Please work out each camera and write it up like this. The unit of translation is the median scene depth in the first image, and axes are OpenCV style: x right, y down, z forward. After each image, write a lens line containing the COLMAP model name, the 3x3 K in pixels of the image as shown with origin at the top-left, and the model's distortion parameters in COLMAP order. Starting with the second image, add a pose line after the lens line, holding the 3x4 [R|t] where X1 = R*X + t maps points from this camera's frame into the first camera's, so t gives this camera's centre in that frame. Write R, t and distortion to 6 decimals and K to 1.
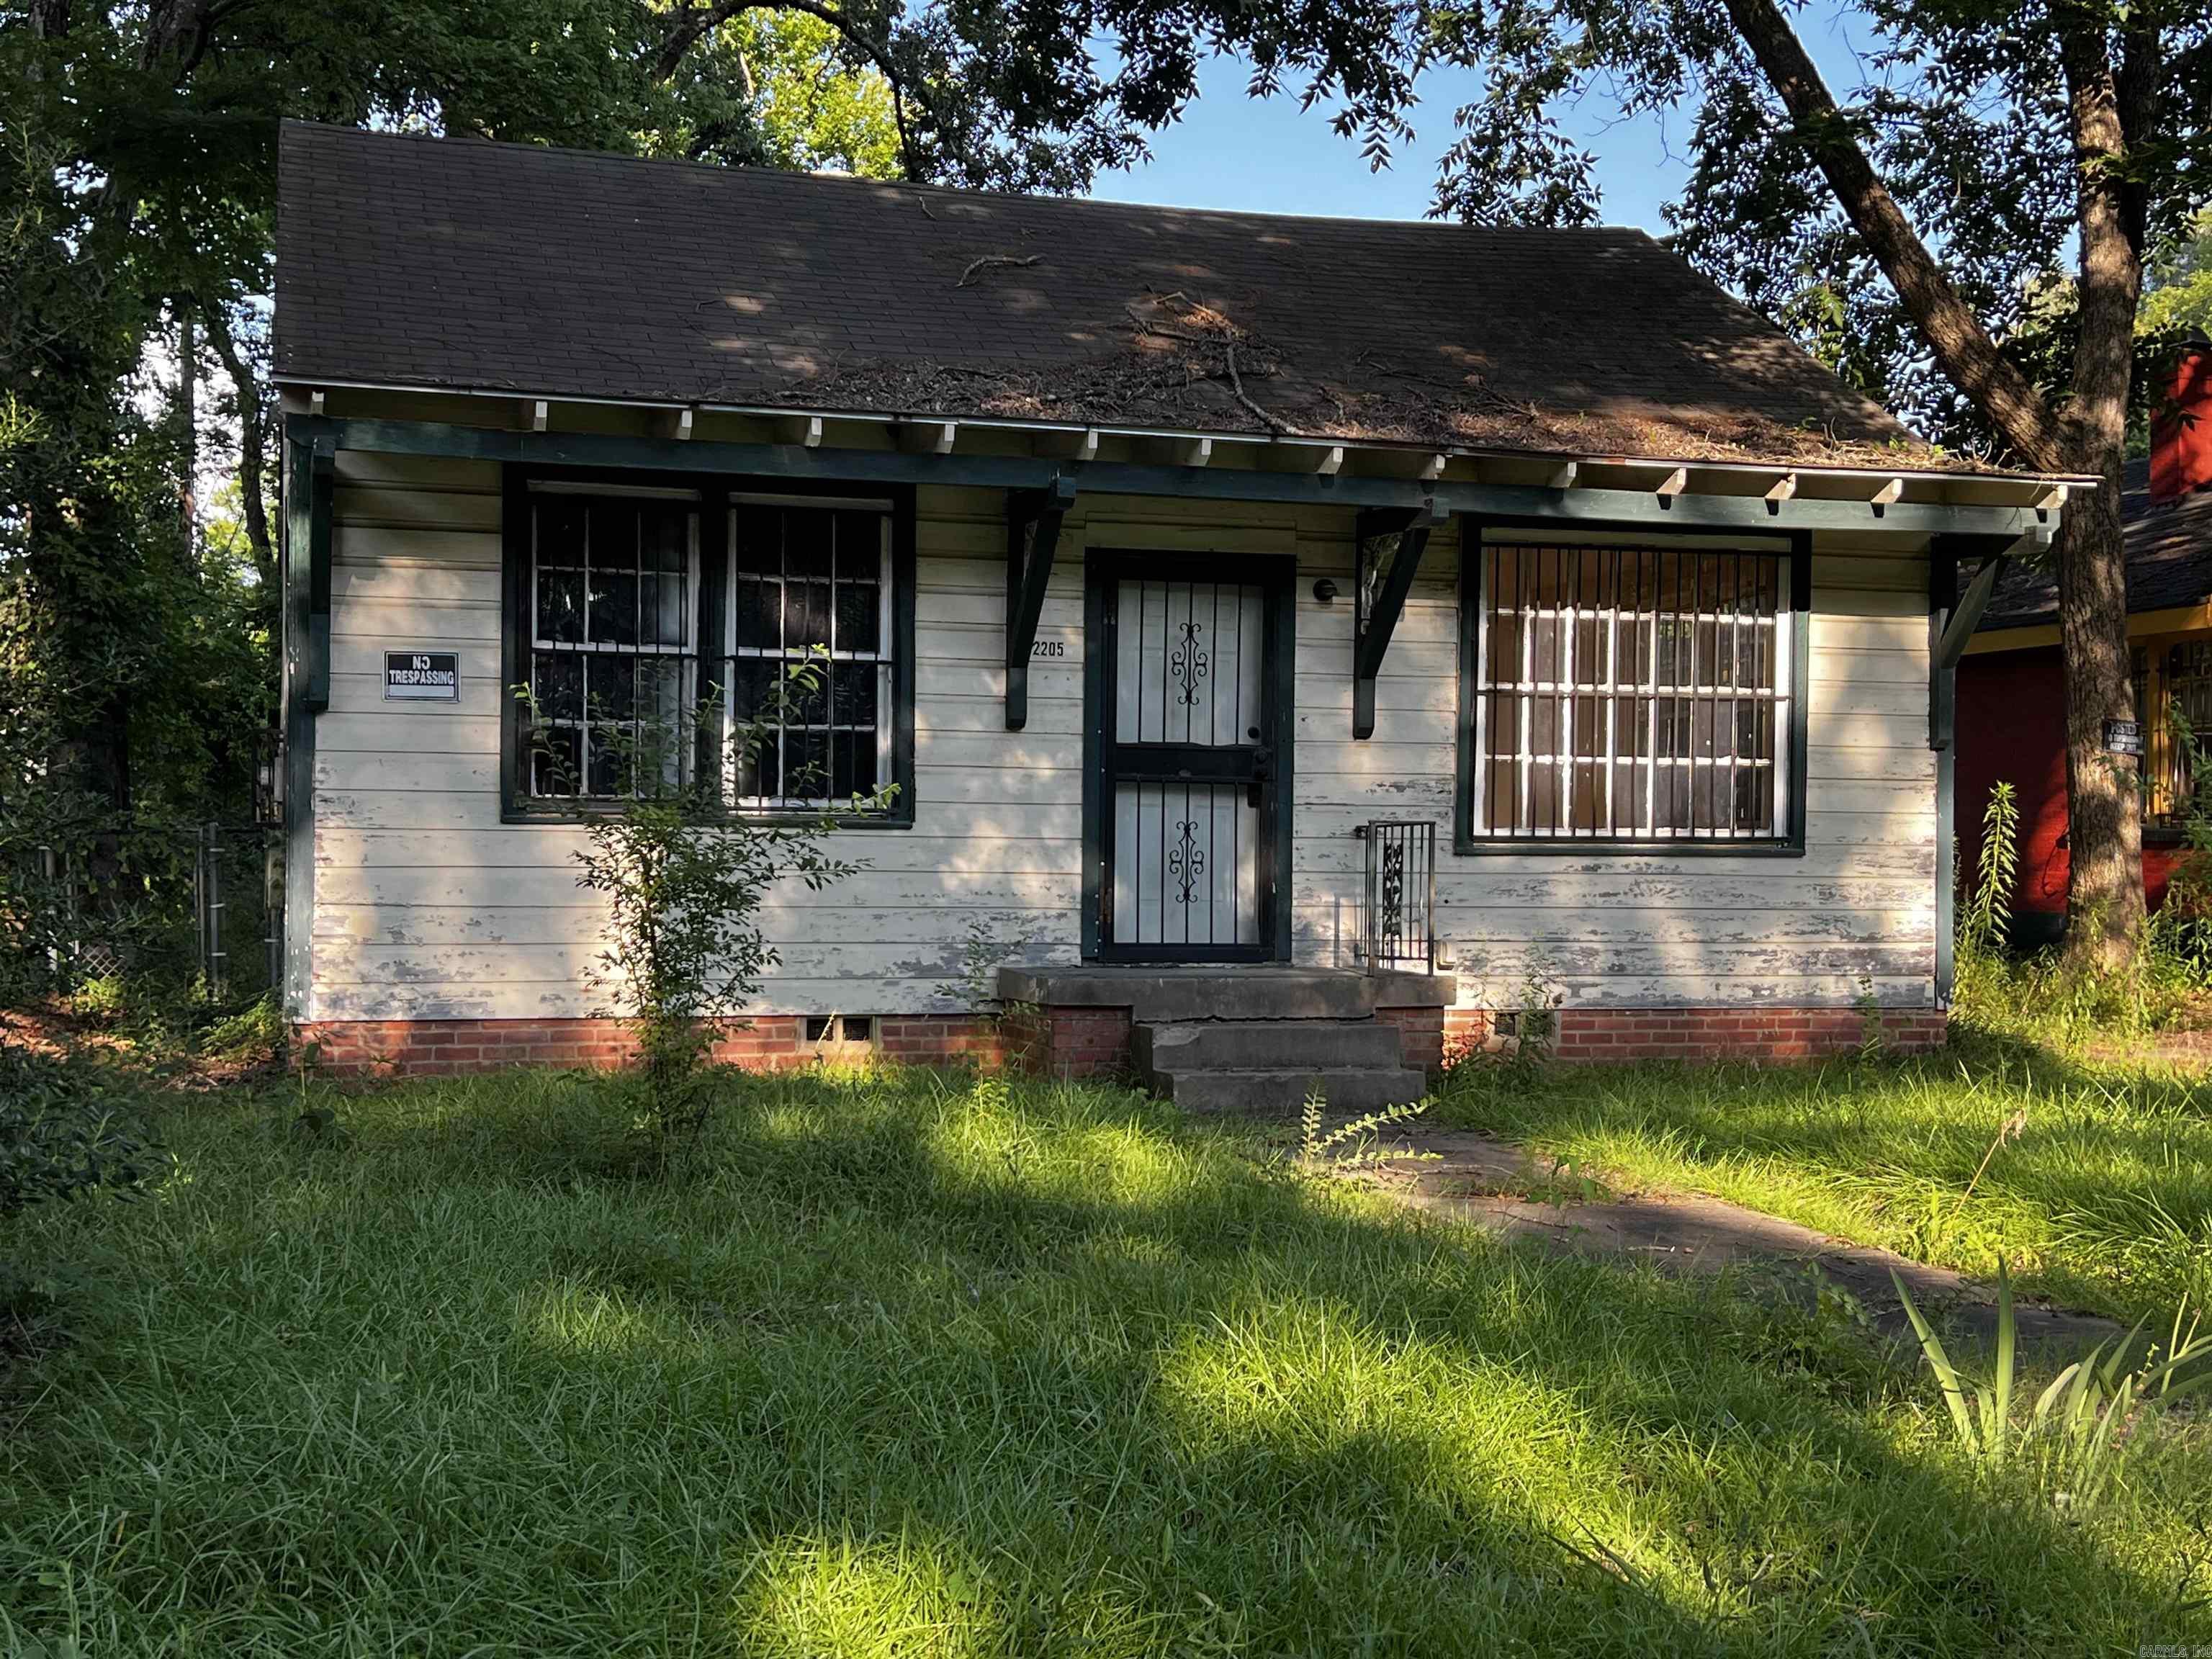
lens RADIAL K [[2668.8, 0, 1105.5], [0, 2668.8, 829.9], [0, 0, 1]] dist [0.001881, 0.000000]
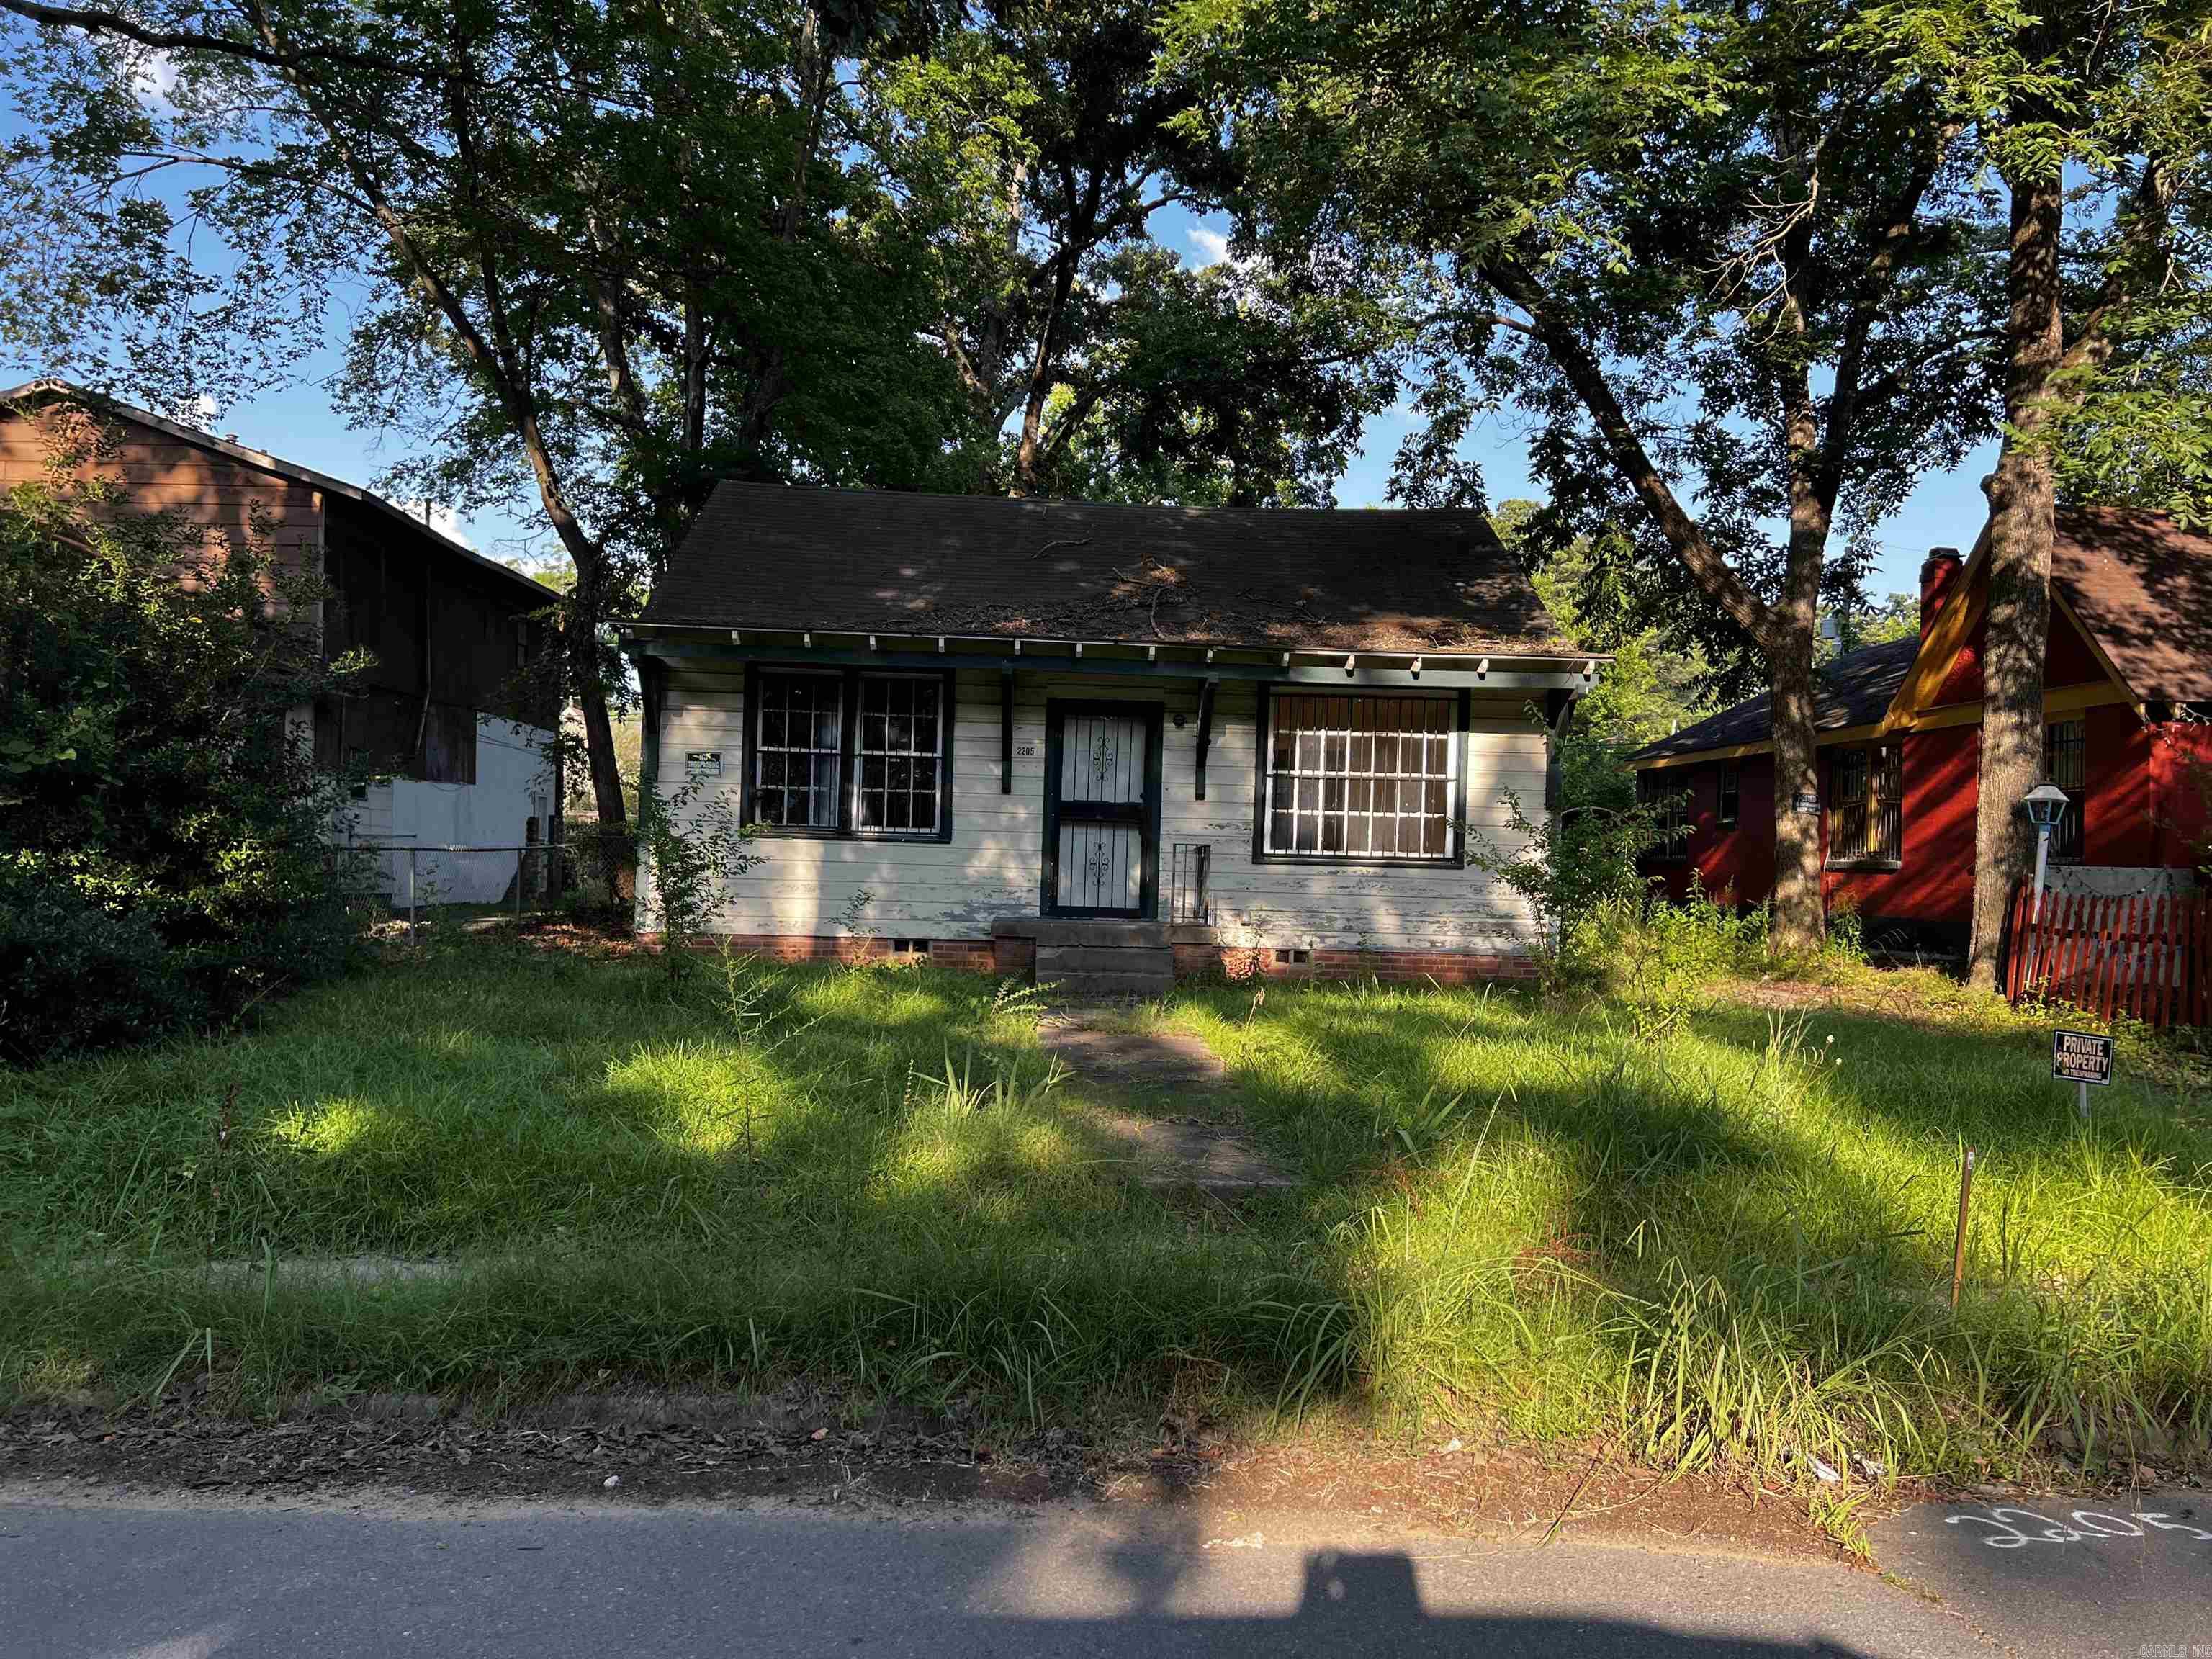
lens RADIAL K [[1663.7, 0, 1107.0], [0, 1663.7, 831.9], [0, 0, 1]] dist [0.015722, 0.002944]
pose [[0.972643, 0.016112, -0.231747, 0.302605], [-0.018992, 0.999768, -0.010199, 0.001025], [0.231529, 0.014321, 0.972723, -0.143322]]
